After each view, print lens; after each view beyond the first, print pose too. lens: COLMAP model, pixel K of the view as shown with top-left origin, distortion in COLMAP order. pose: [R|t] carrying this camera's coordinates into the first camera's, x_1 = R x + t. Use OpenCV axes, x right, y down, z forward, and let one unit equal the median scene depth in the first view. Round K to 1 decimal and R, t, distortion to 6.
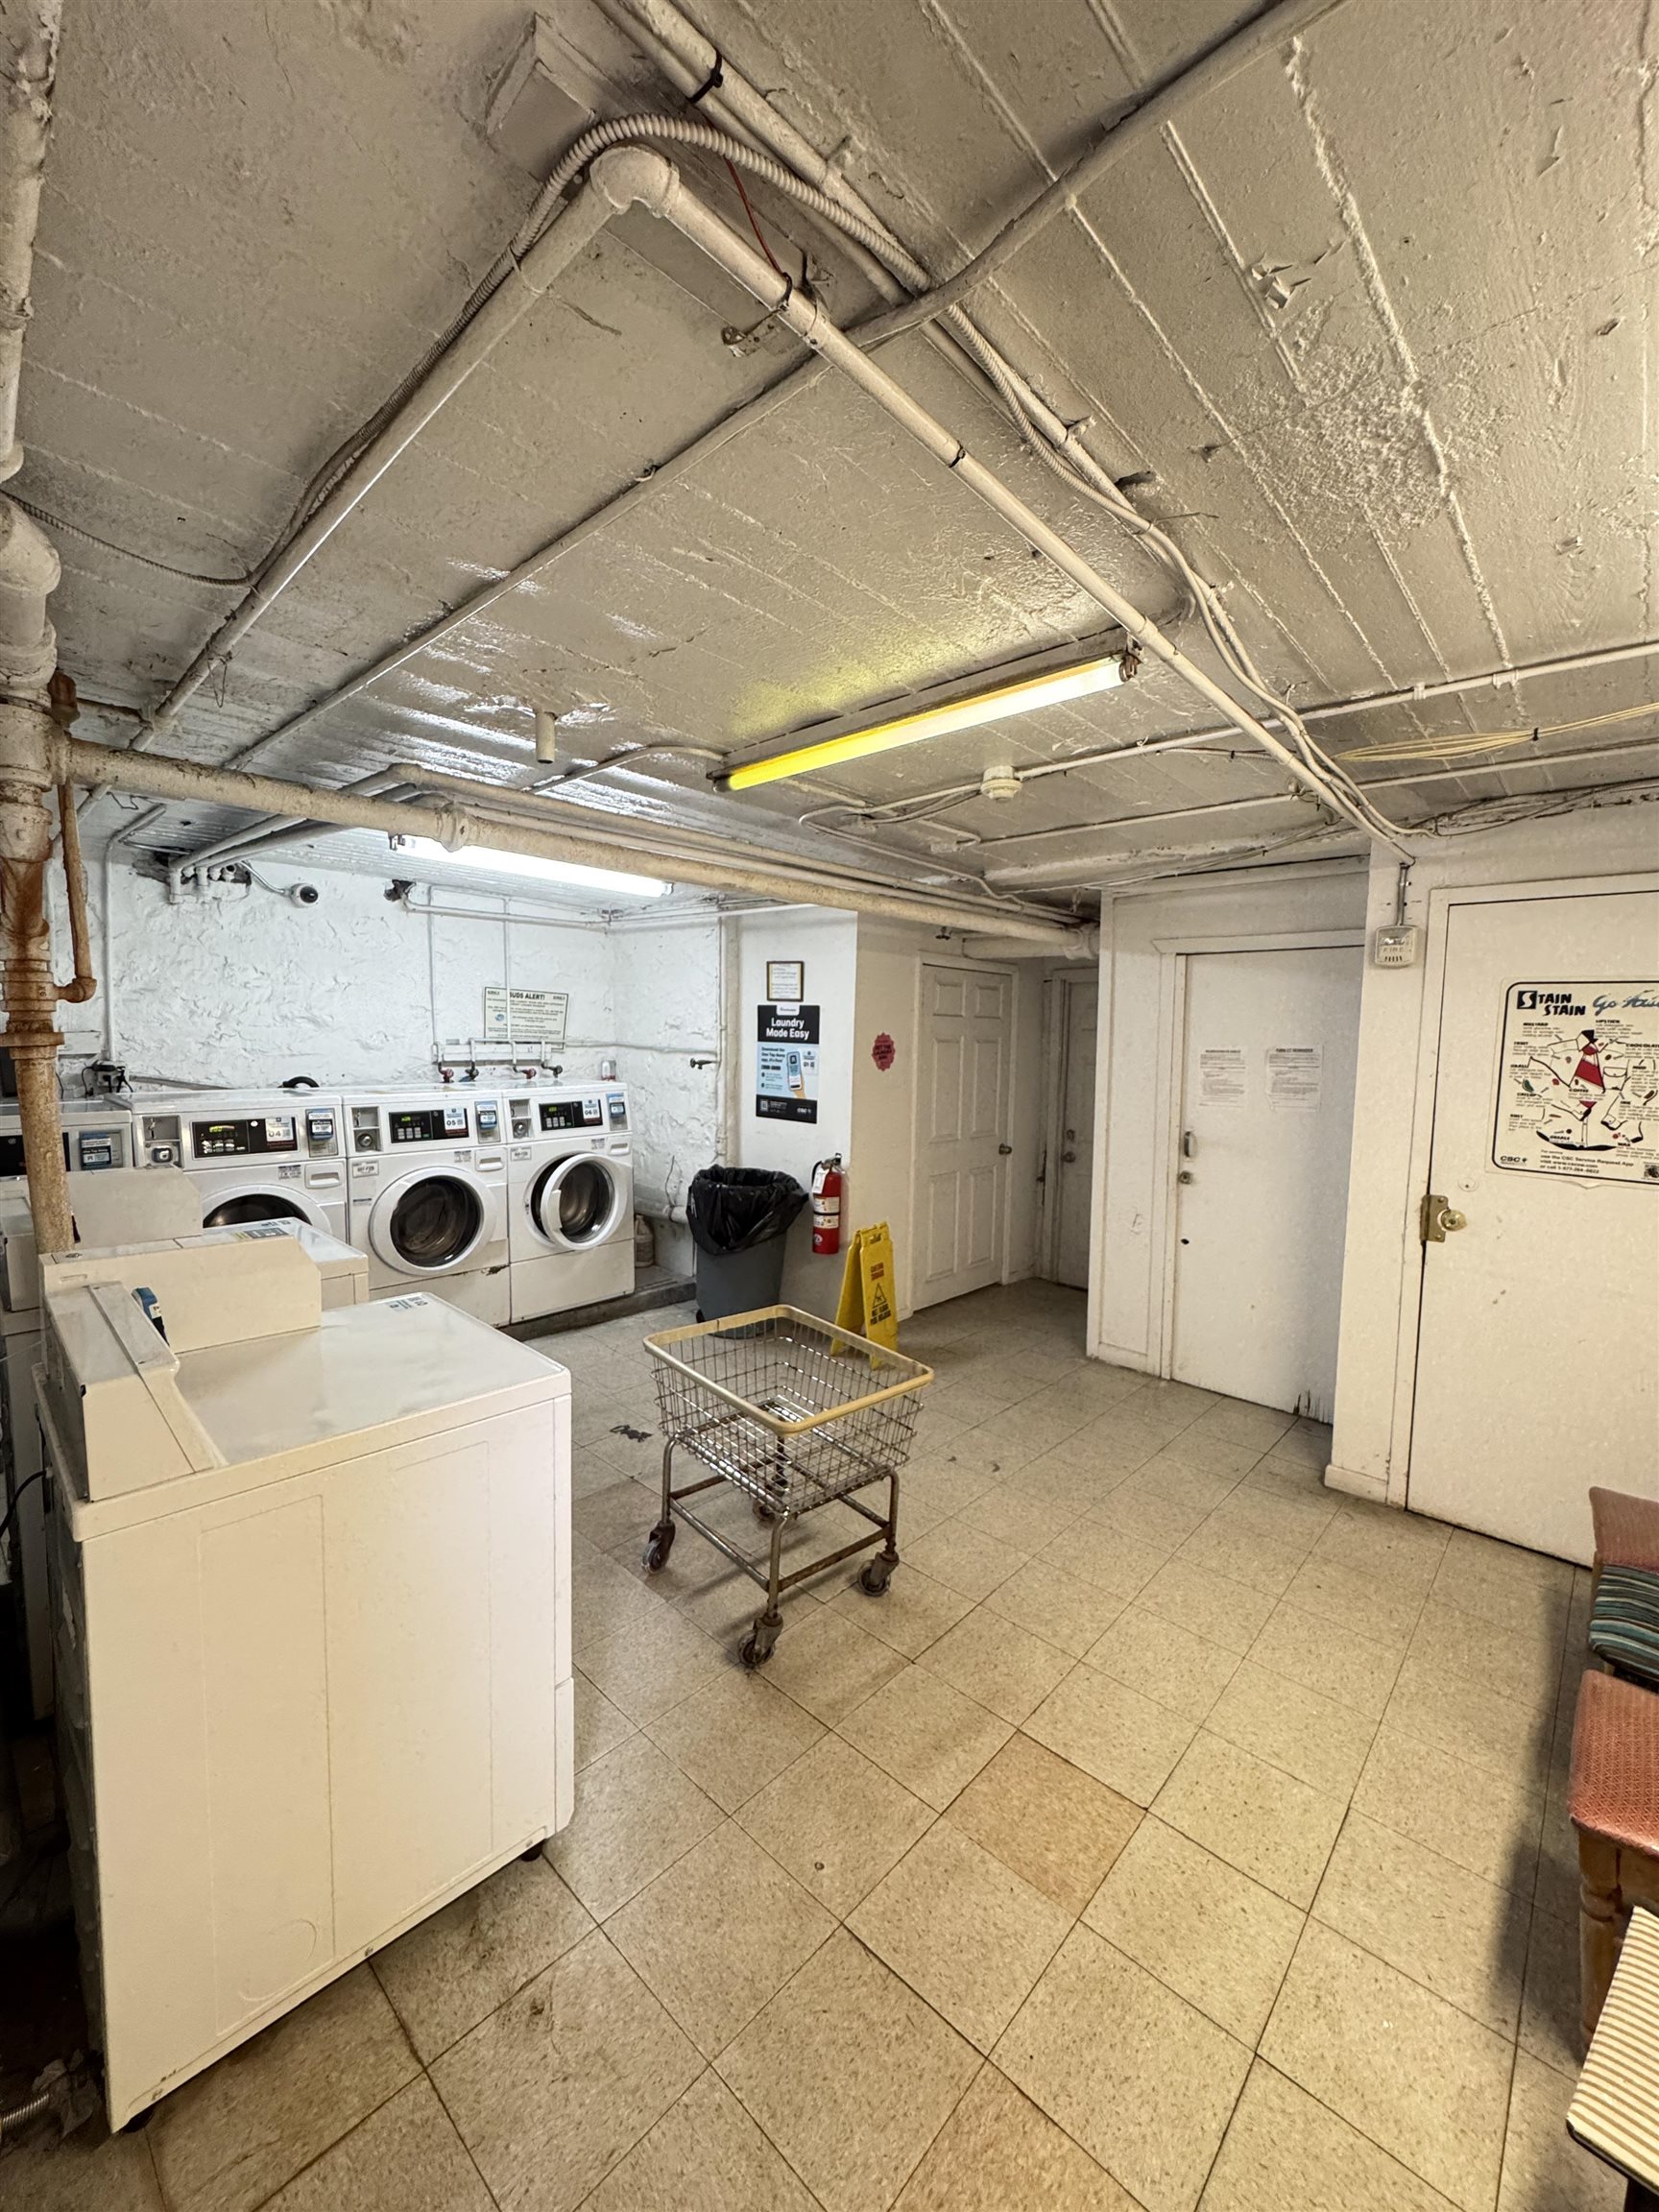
lens RADIAL K [[877.1, 0, 829.8], [0, 877.1, 1103.4], [0, 0, 1]] dist [-0.001984, 0.000236]
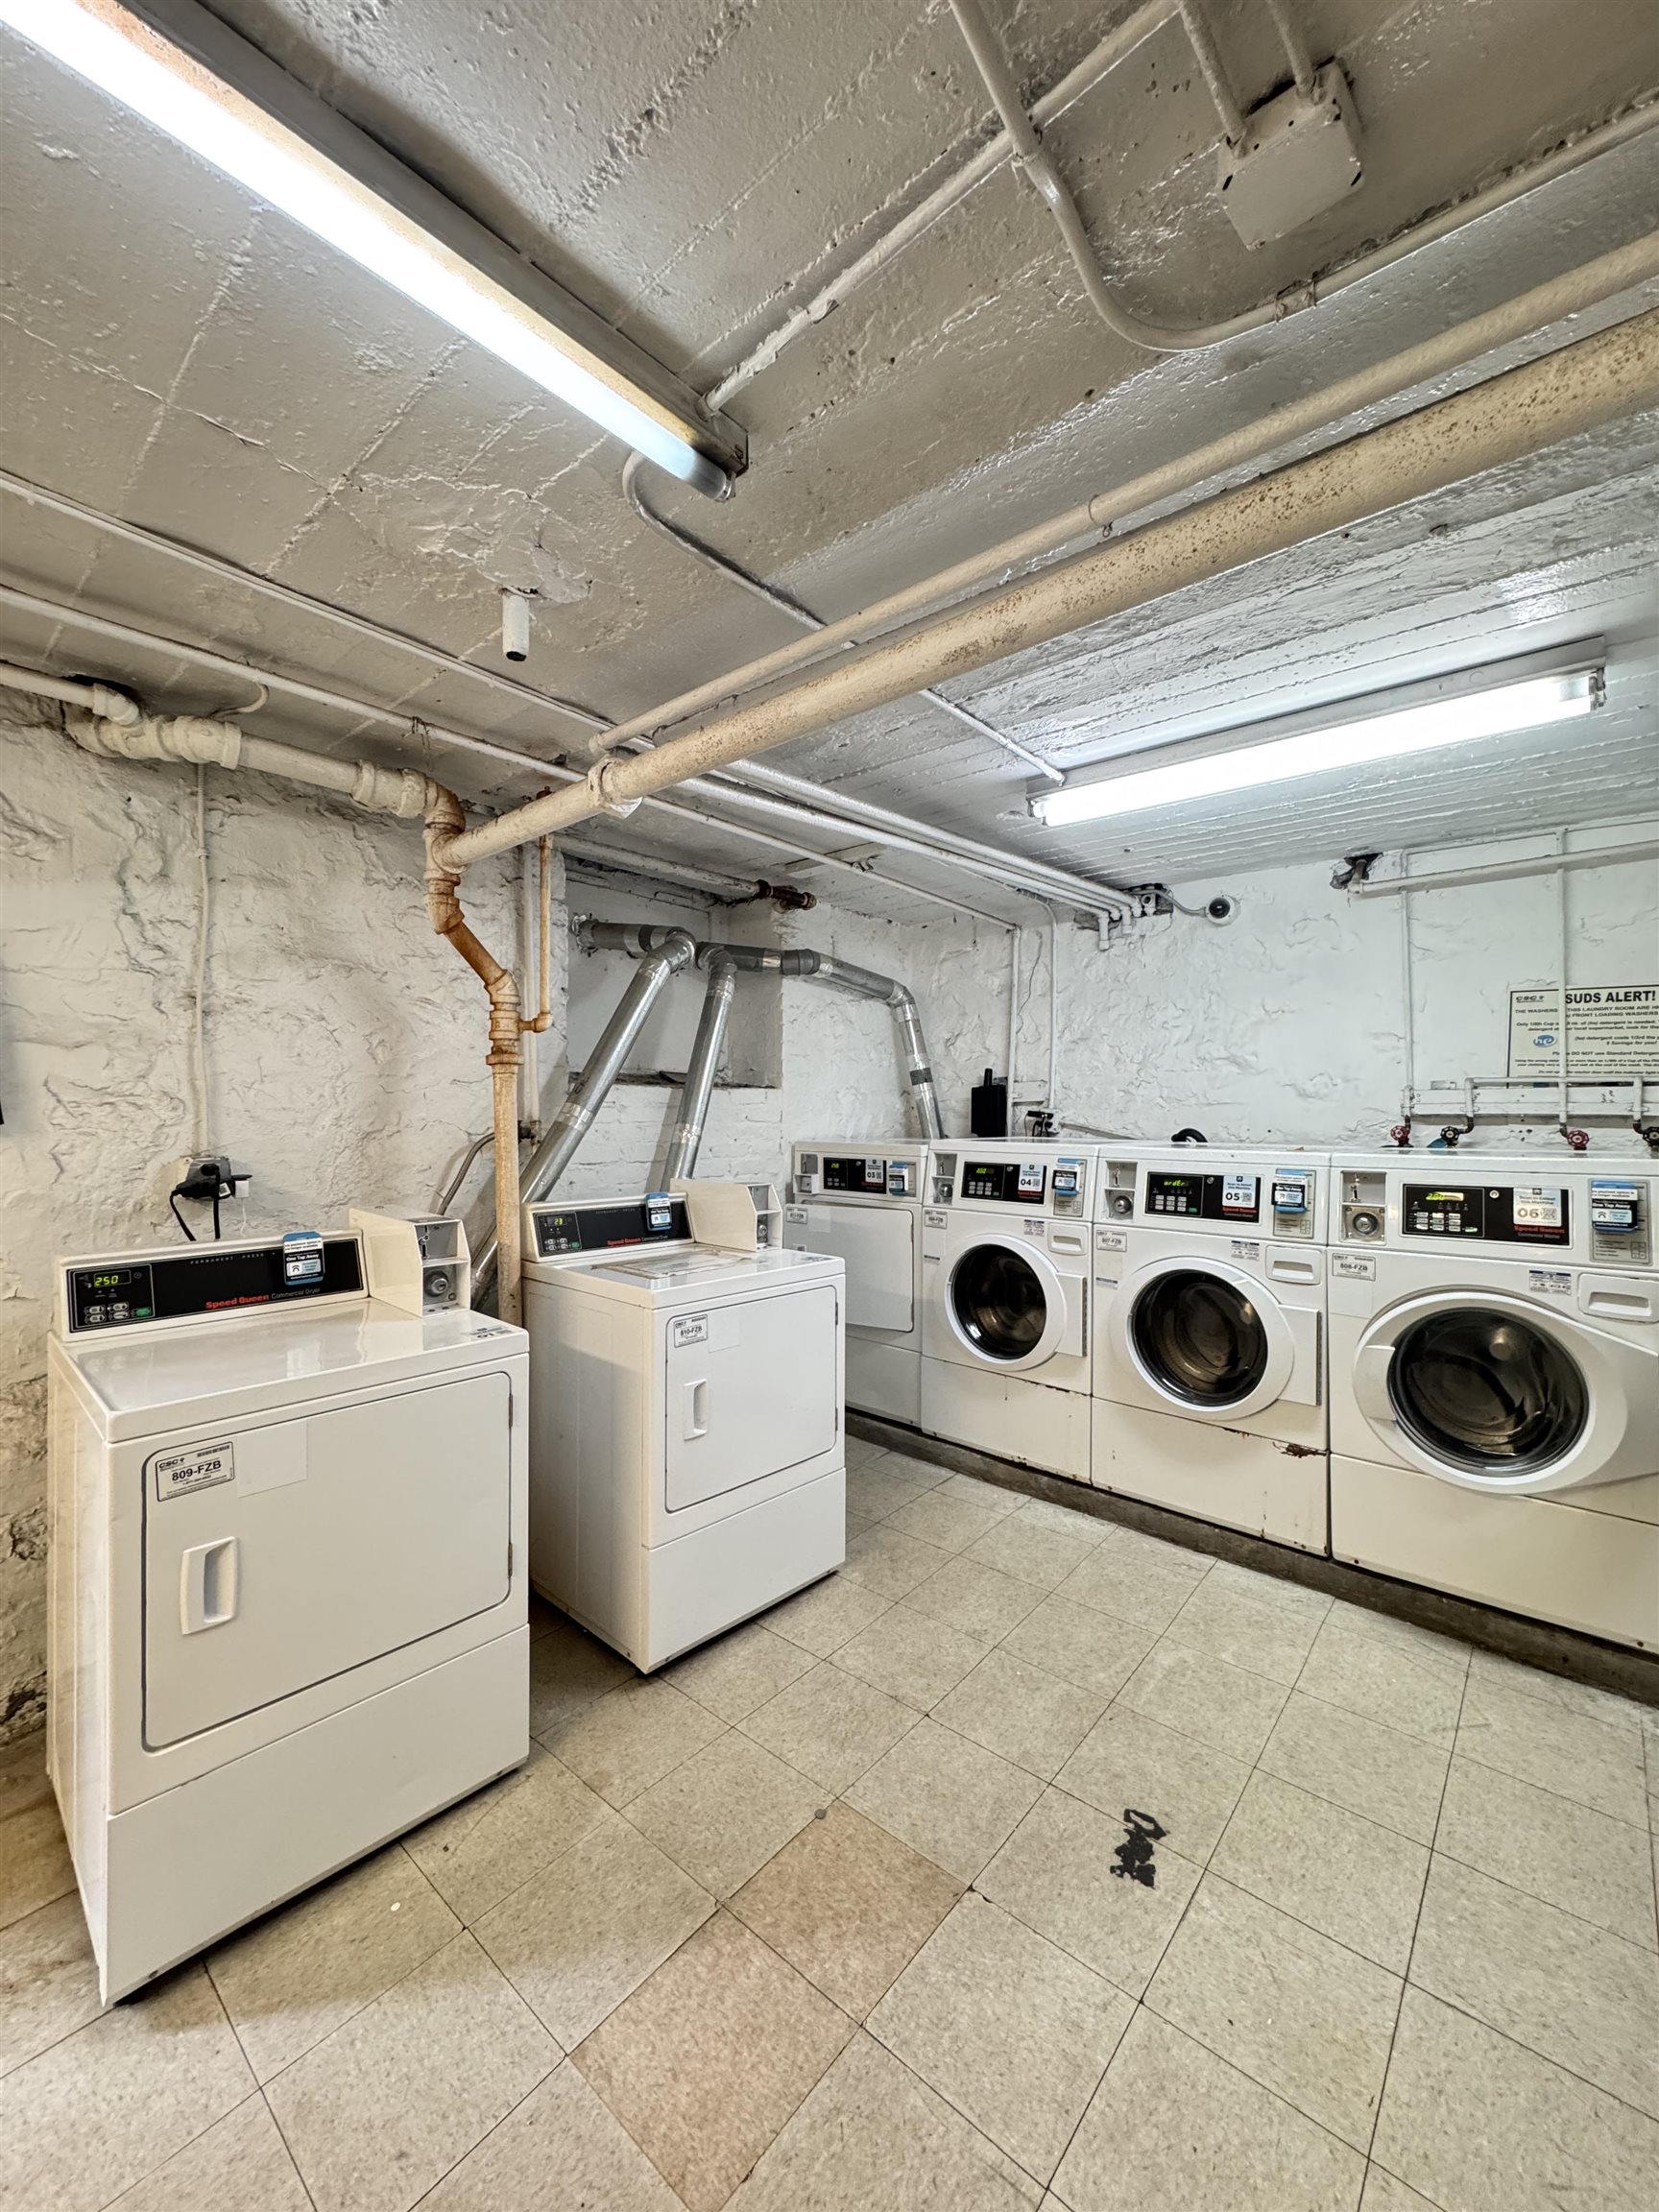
lens RADIAL K [[877.1, 0, 830.3], [0, 877.1, 1106.0], [0, 0, 1]] dist [-0.001984, 0.000236]
pose [[0.030341, -0.018498, -0.999368, 0.213854], [-0.084718, 0.996183, -0.021011, -0.005914], [0.995943, 0.085302, 0.028658, 0.643536]]
